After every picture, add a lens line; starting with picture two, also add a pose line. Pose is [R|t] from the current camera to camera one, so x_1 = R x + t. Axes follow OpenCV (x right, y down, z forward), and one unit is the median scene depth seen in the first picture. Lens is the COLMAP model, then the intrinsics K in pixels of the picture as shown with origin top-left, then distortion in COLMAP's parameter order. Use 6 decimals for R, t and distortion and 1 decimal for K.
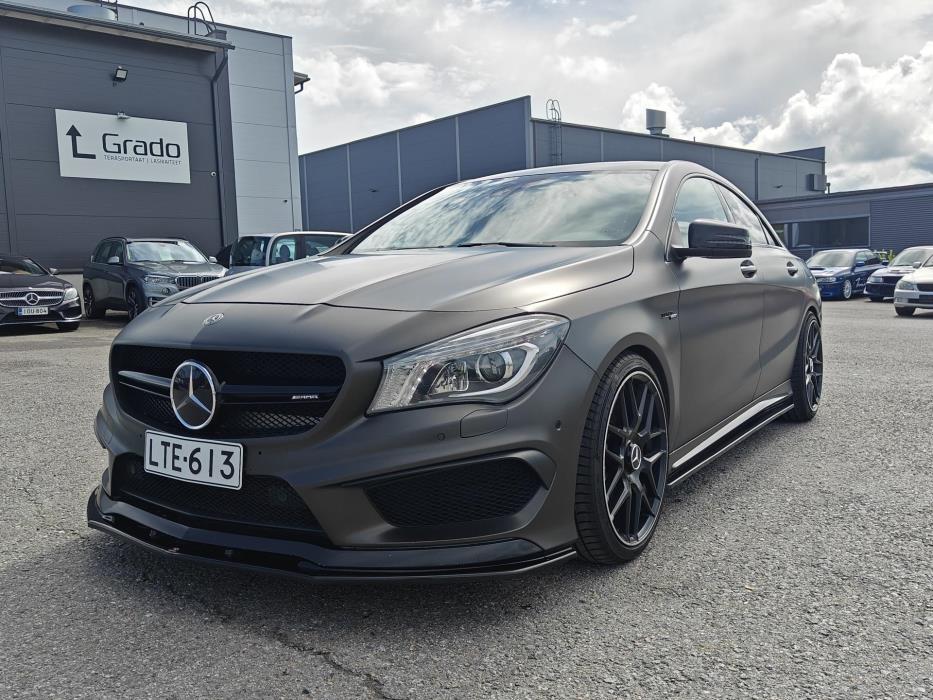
lens RADIAL K [[825.2, 0, 480.2], [0, 825.2, 365.3], [0, 0, 1]] dist [0.004948, 0.007021]
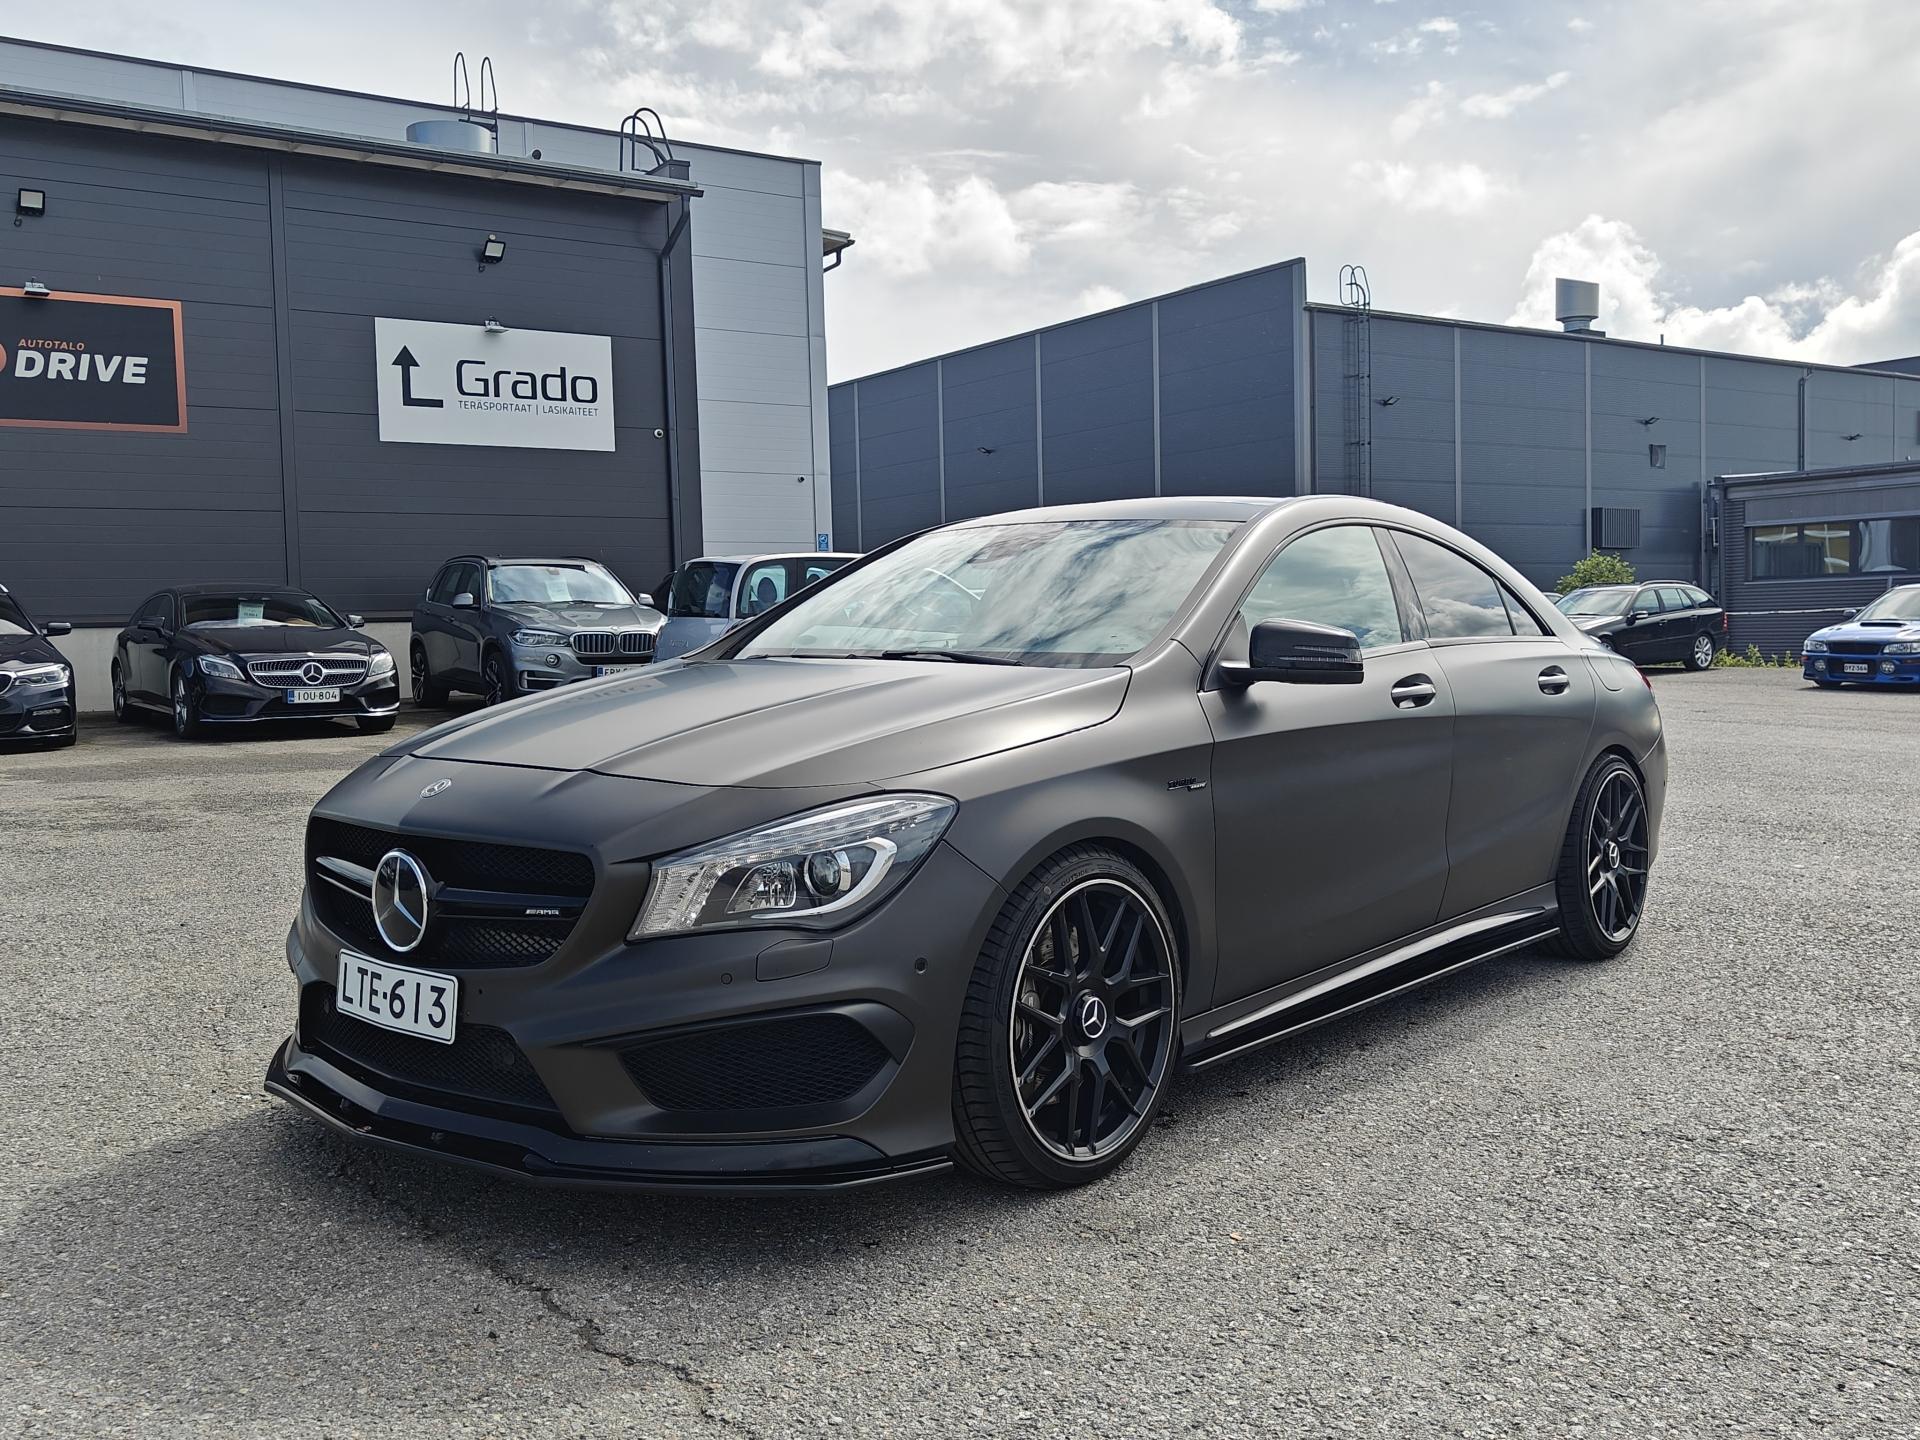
lens RADIAL K [[1698.1, 0, 988.1], [0, 1698.1, 751.5], [0, 0, 1]] dist [0.004948, 0.007021]
pose [[0.990885, 0.020331, -0.133171, 0.050643], [-0.024068, 0.999359, -0.026514, -0.009848], [0.132546, 0.029478, 0.990738, -0.051694]]
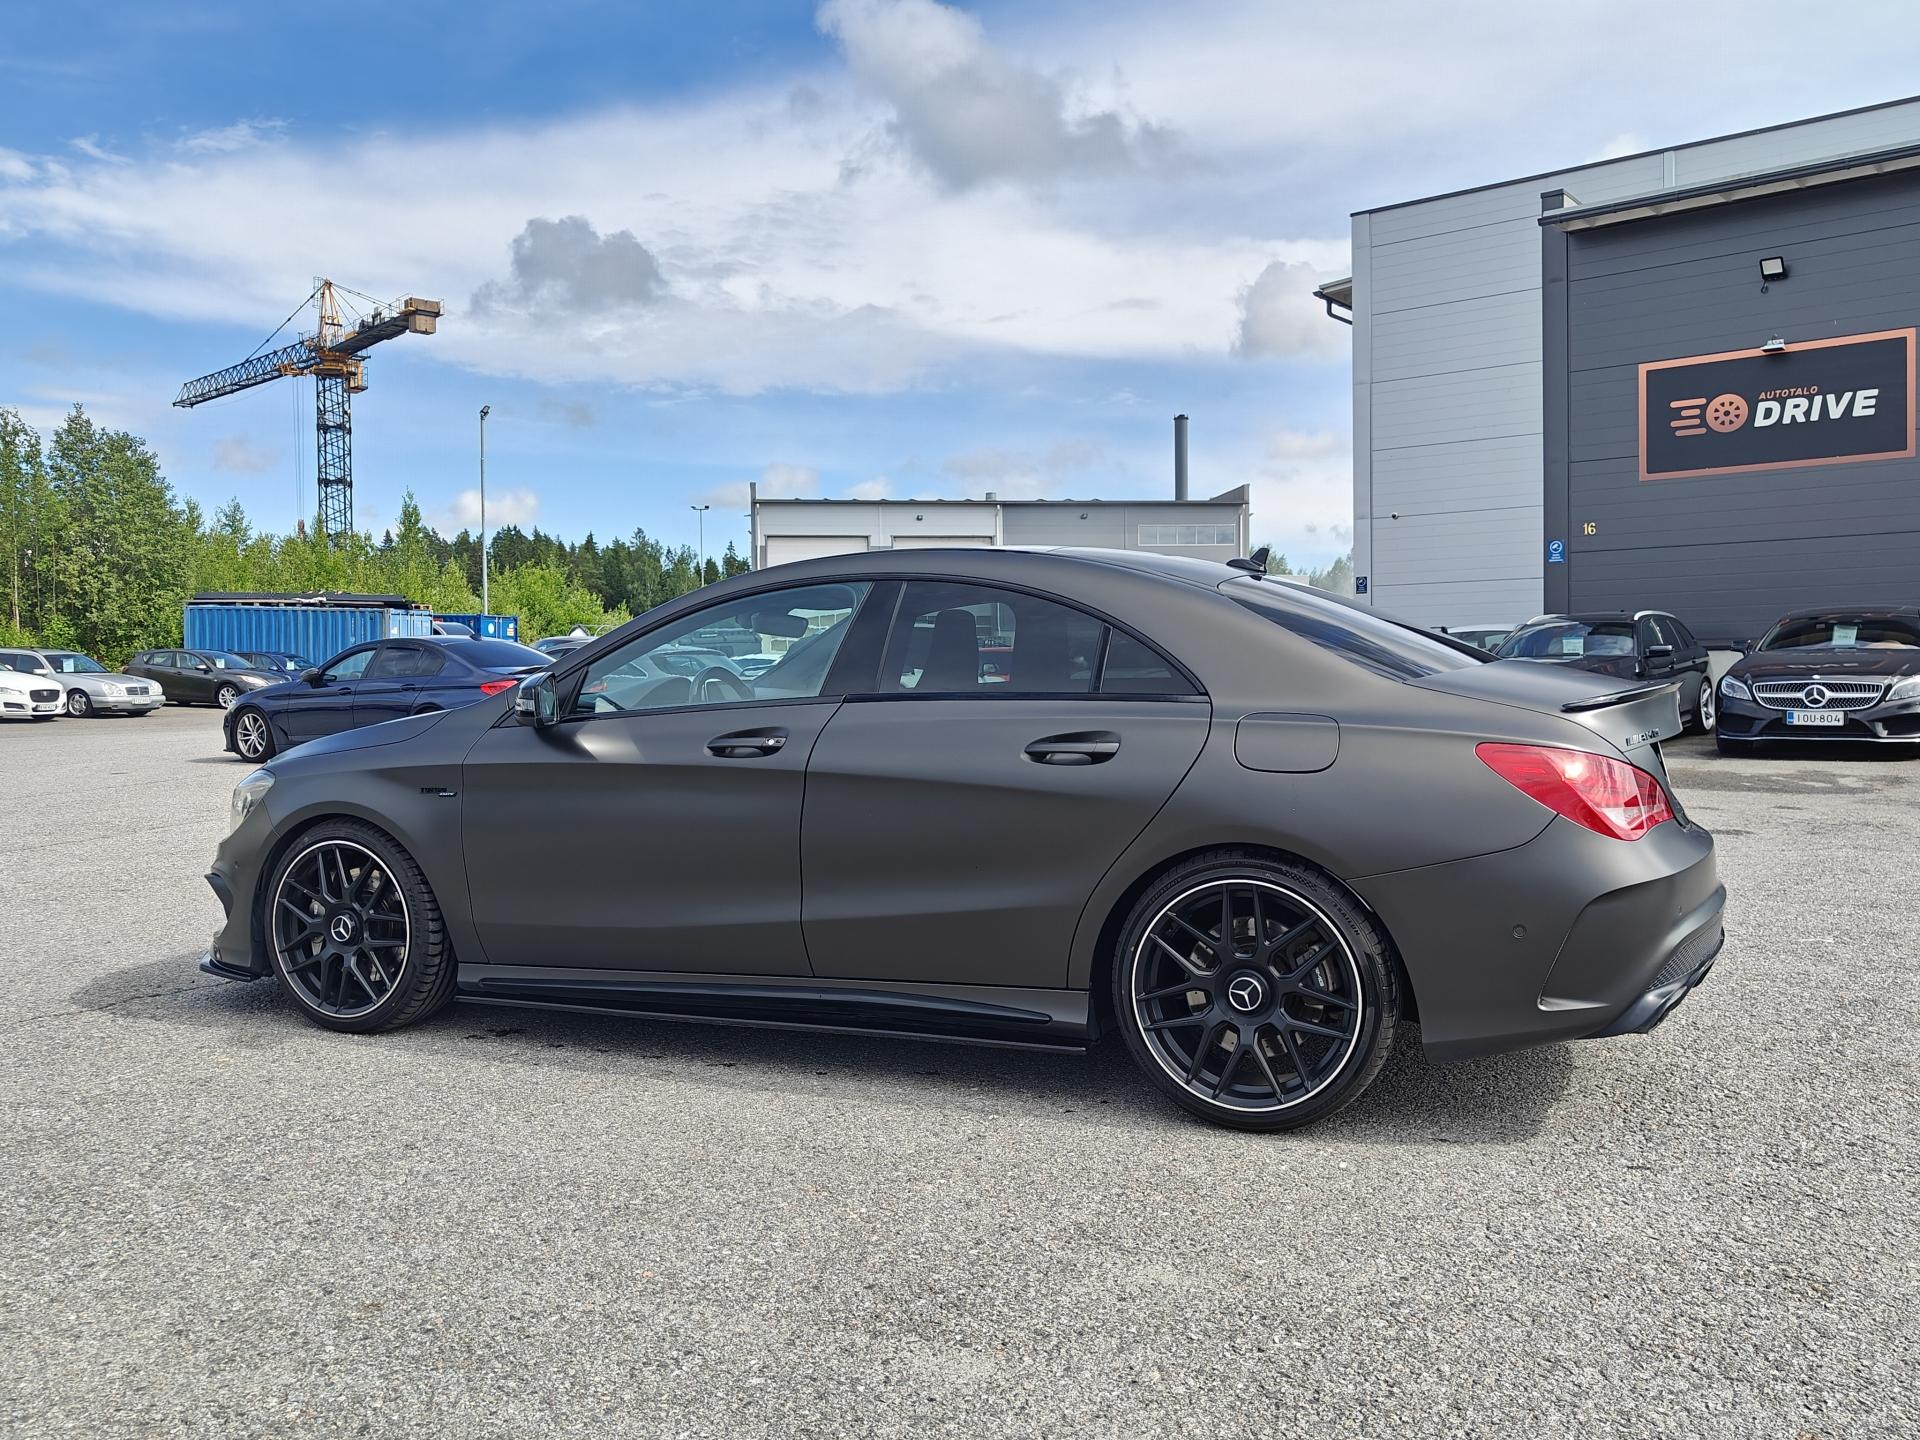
lens RADIAL K [[1559.5, 0, 954.3], [0, 1559.5, 757.6], [0, 0, 1]] dist [0.046695, -0.081061]
pose [[0.165015, 0.079659, -0.983069, 0.396835], [-0.094353, 0.993437, 0.064662, -0.053005], [0.981768, 0.082086, 0.171448, 0.257234]]
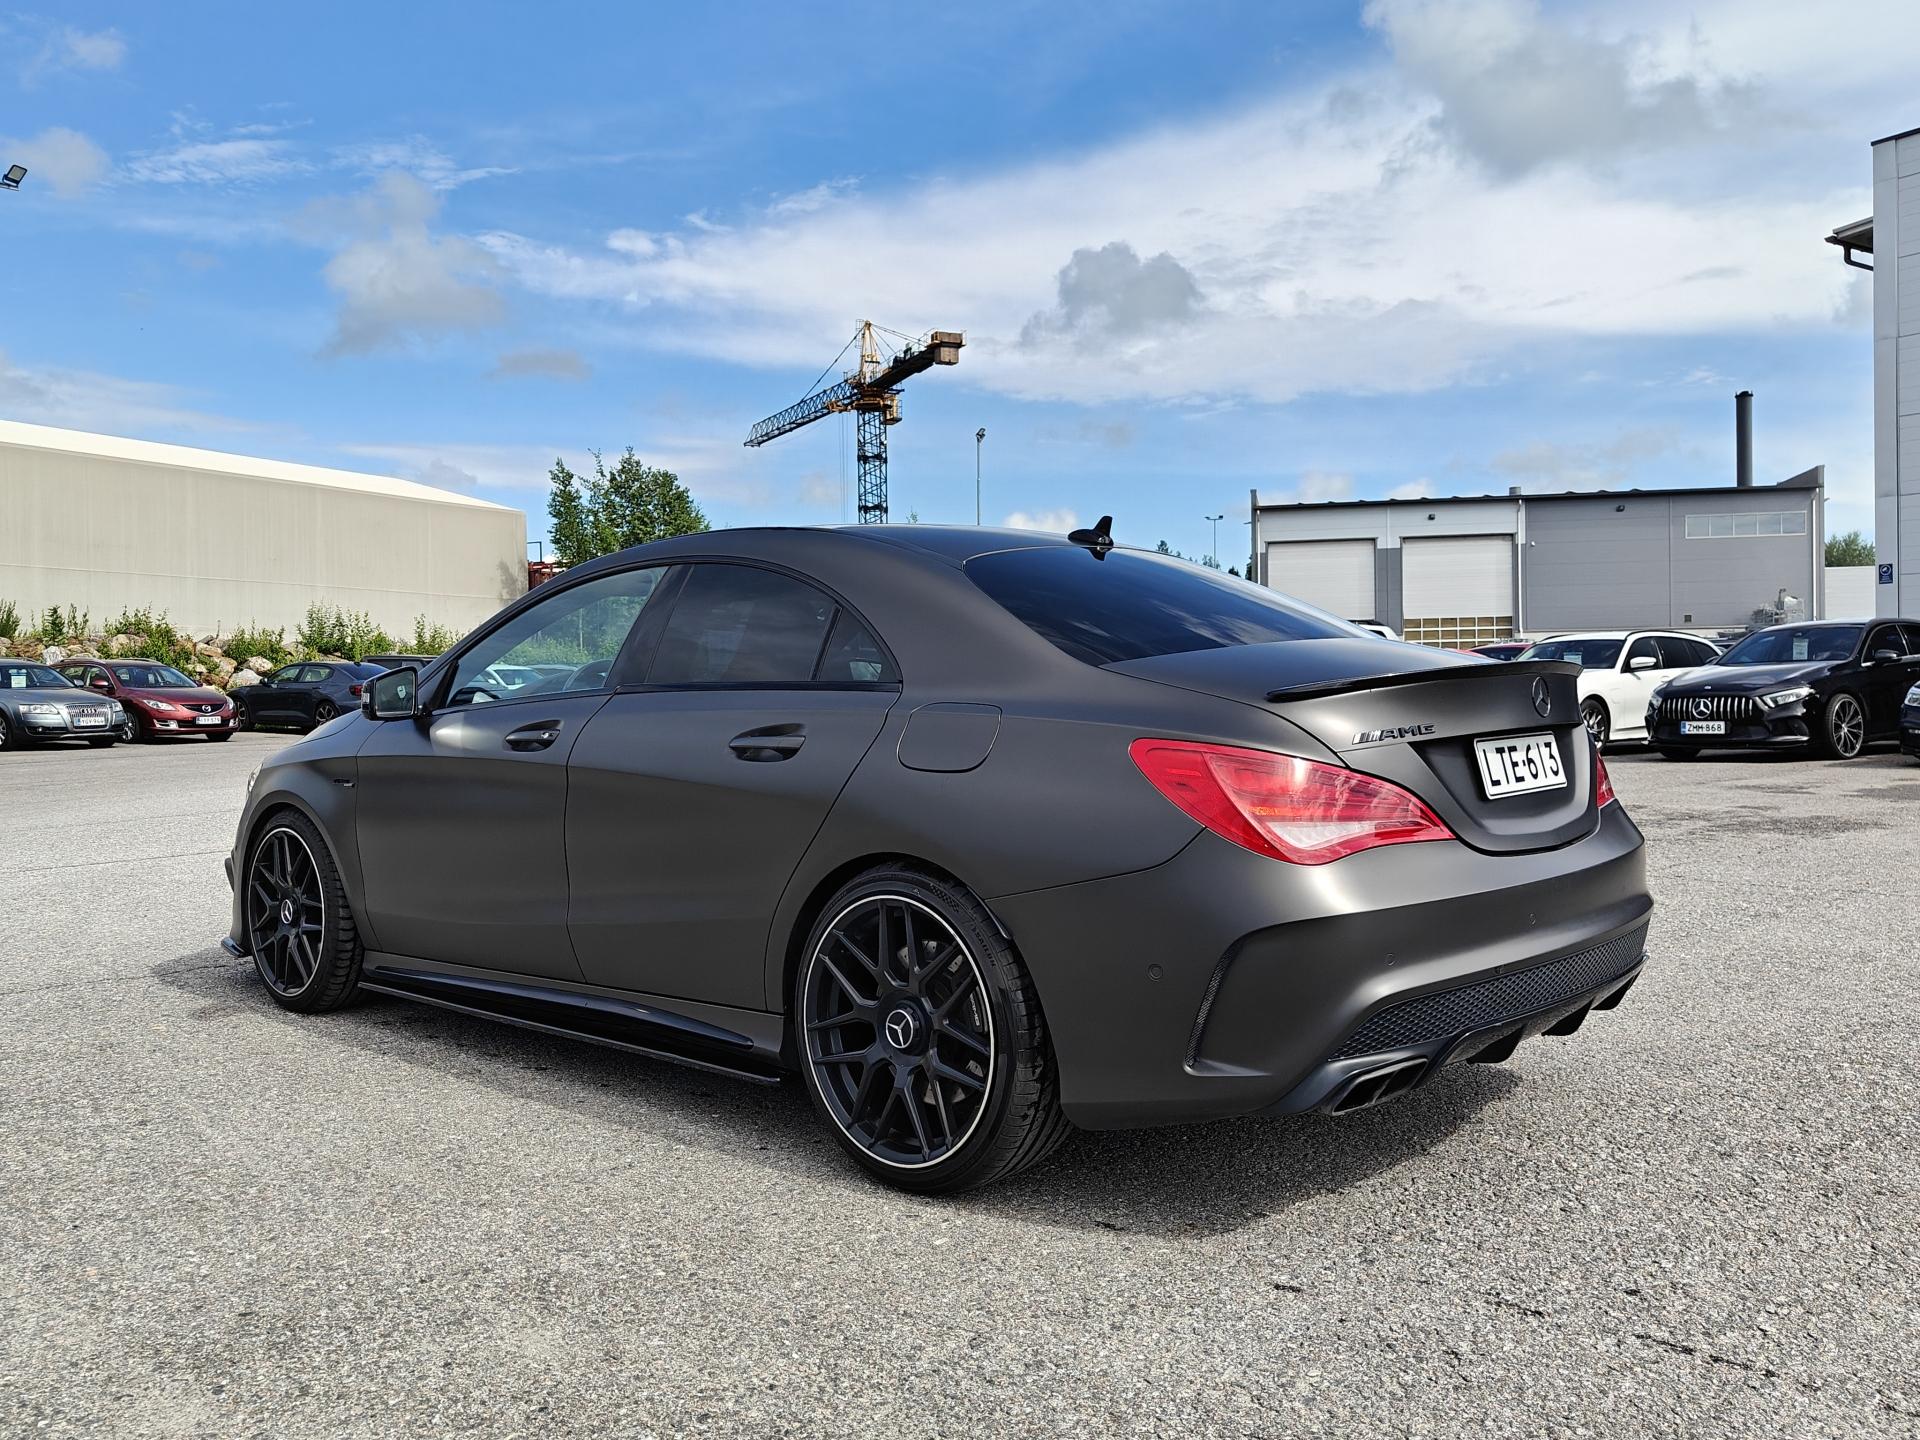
lens RADIAL K [[1559.5, 0, 954.3], [0, 1559.5, 757.6], [0, 0, 1]] dist [0.046695, -0.081061]
pose [[-0.169493, 0.072804, -0.982839, 0.366536], [-0.081118, 0.992853, 0.087535, -0.060368], [0.982187, 0.094563, -0.162376, 0.395168]]
